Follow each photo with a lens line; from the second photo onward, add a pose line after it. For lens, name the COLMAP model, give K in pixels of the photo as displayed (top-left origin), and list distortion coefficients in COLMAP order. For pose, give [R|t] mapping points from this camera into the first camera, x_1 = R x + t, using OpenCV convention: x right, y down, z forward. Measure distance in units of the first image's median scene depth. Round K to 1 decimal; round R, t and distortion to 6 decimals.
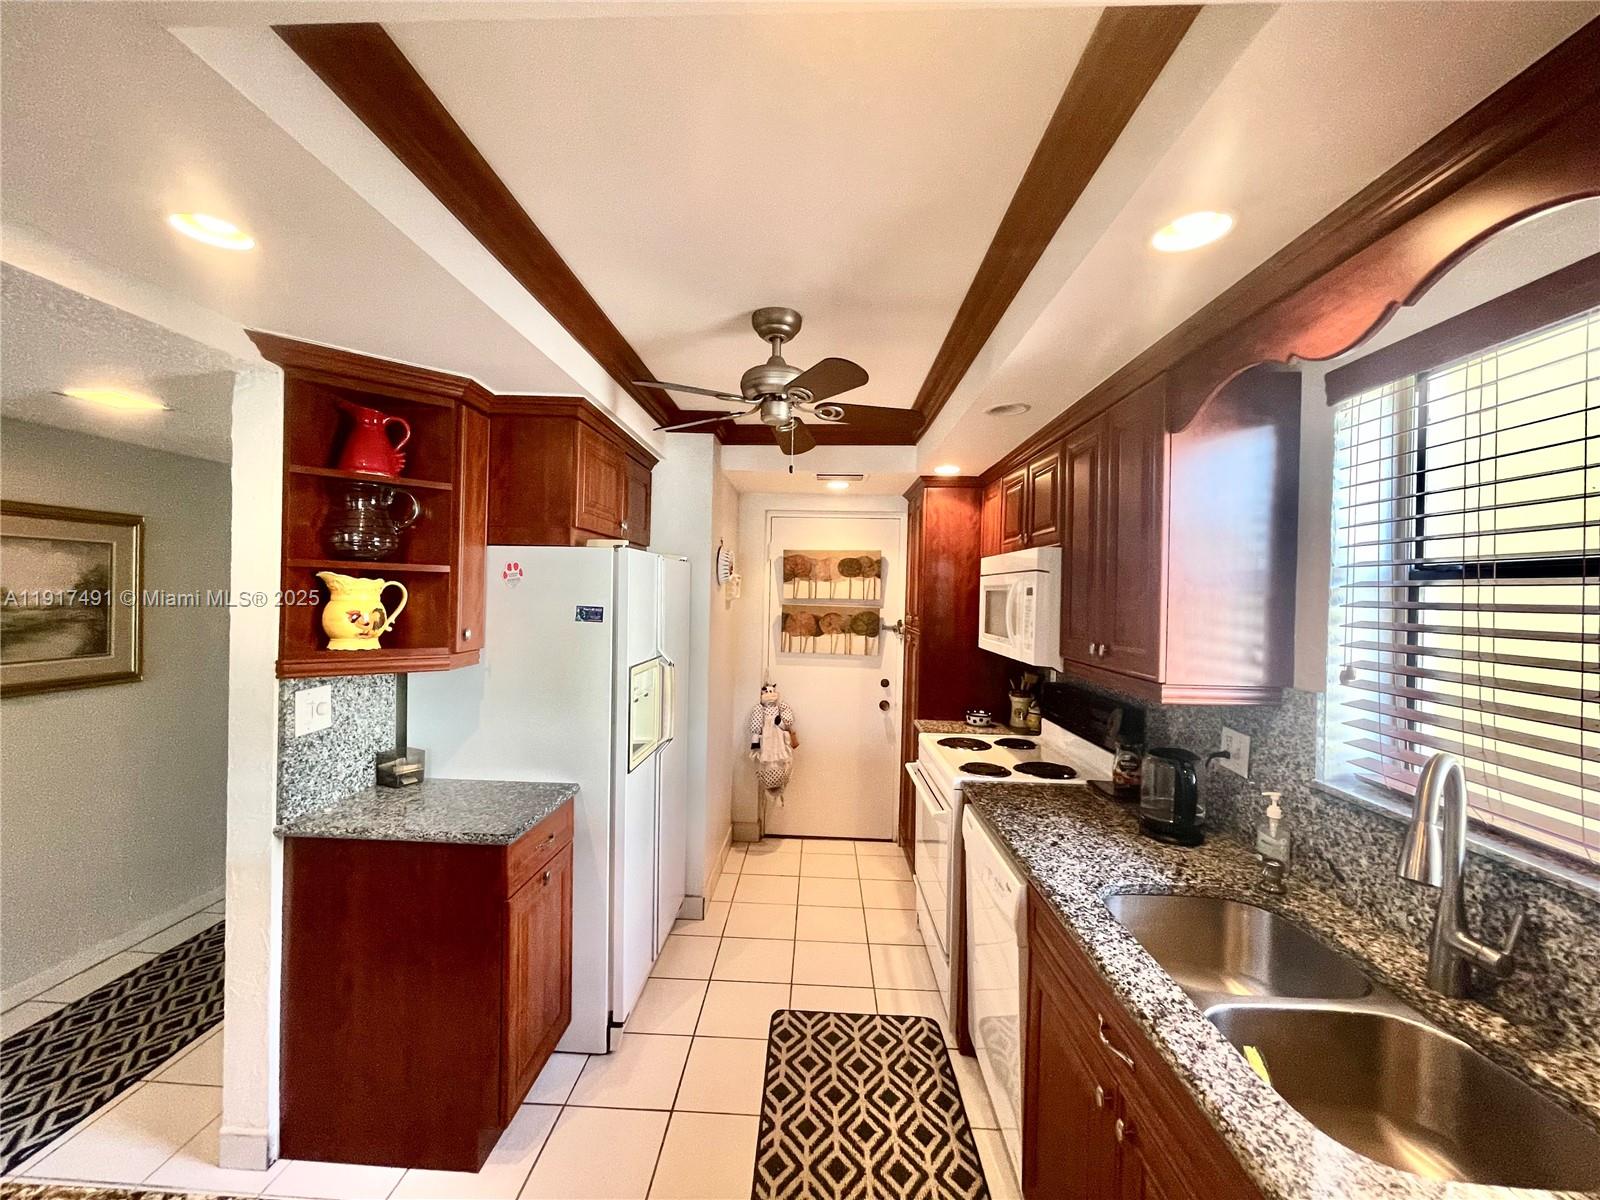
lens RADIAL K [[643.2, 0, 793.3], [0, 643.2, 601.5], [0, 0, 1]] dist [-0.001030, 0.000179]
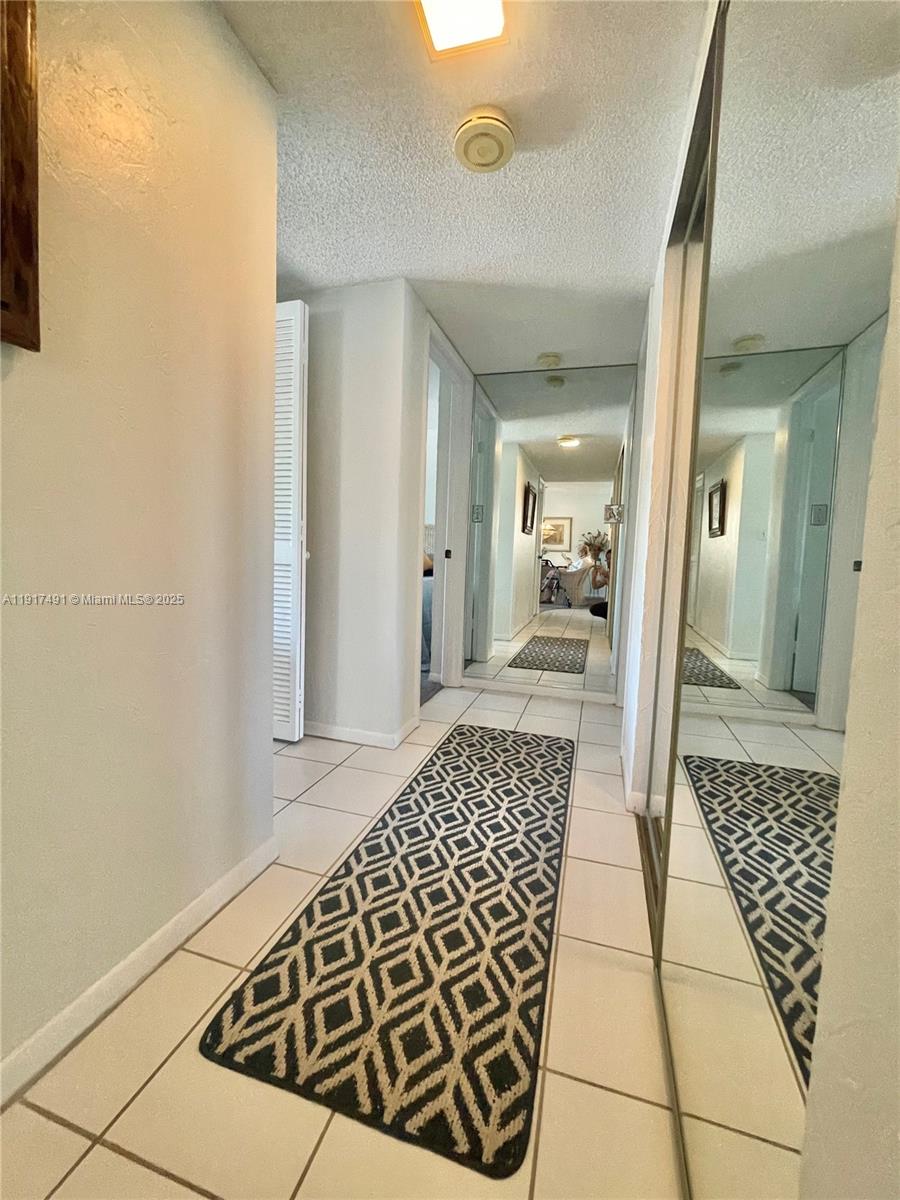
lens RADIAL K [[482.4, 0, 448.6], [0, 482.4, 598.2], [0, 0, 1]] dist [-0.001030, 0.000179]
pose [[-0.963739, -0.072189, 0.256898, -0.045539], [-0.047183, 0.993643, 0.102214, 0.278364], [-0.262644, 0.086386, -0.961018, 1.435958]]
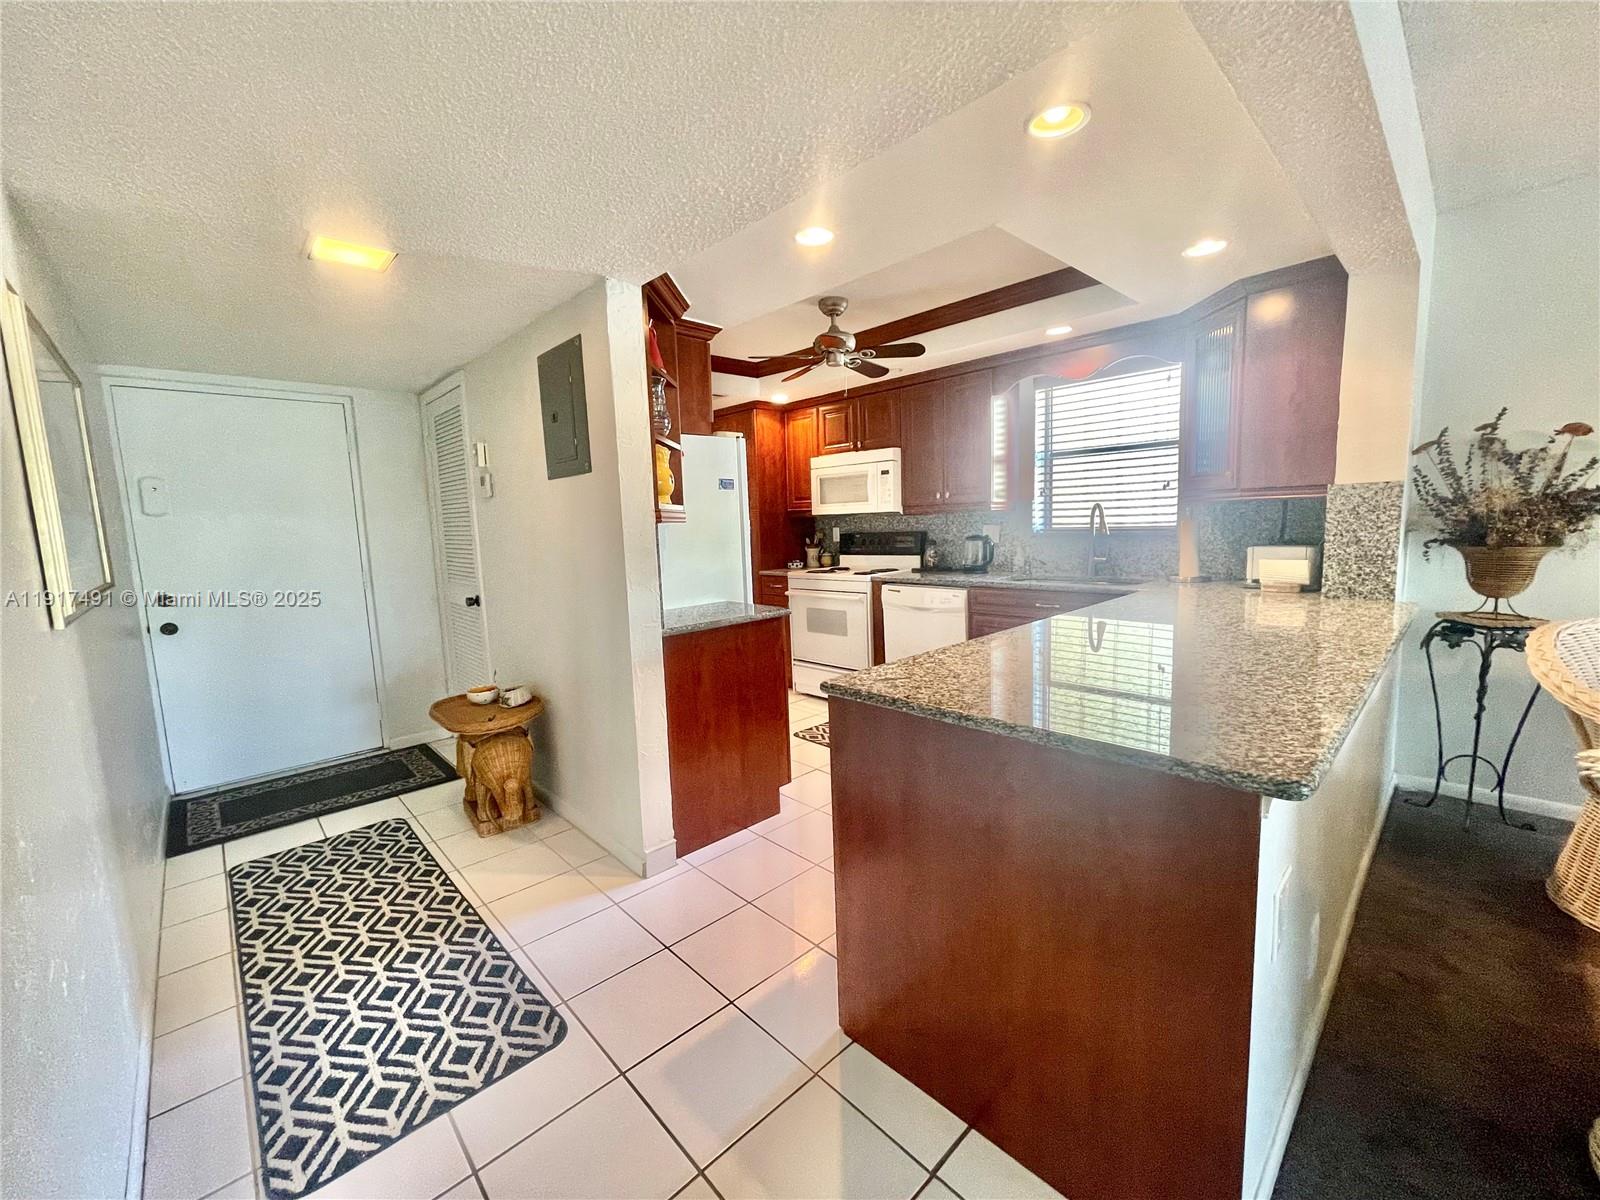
lens RADIAL K [[643.2, 0, 795.7], [0, 643.2, 597.9], [0, 0, 1]] dist [-0.001030, 0.000179]
pose [[0.699094, -0.132495, 0.702647, -1.259140], [0.059334, 0.990042, 0.127654, 0.097309], [-0.712564, -0.047551, 0.699994, -0.140452]]
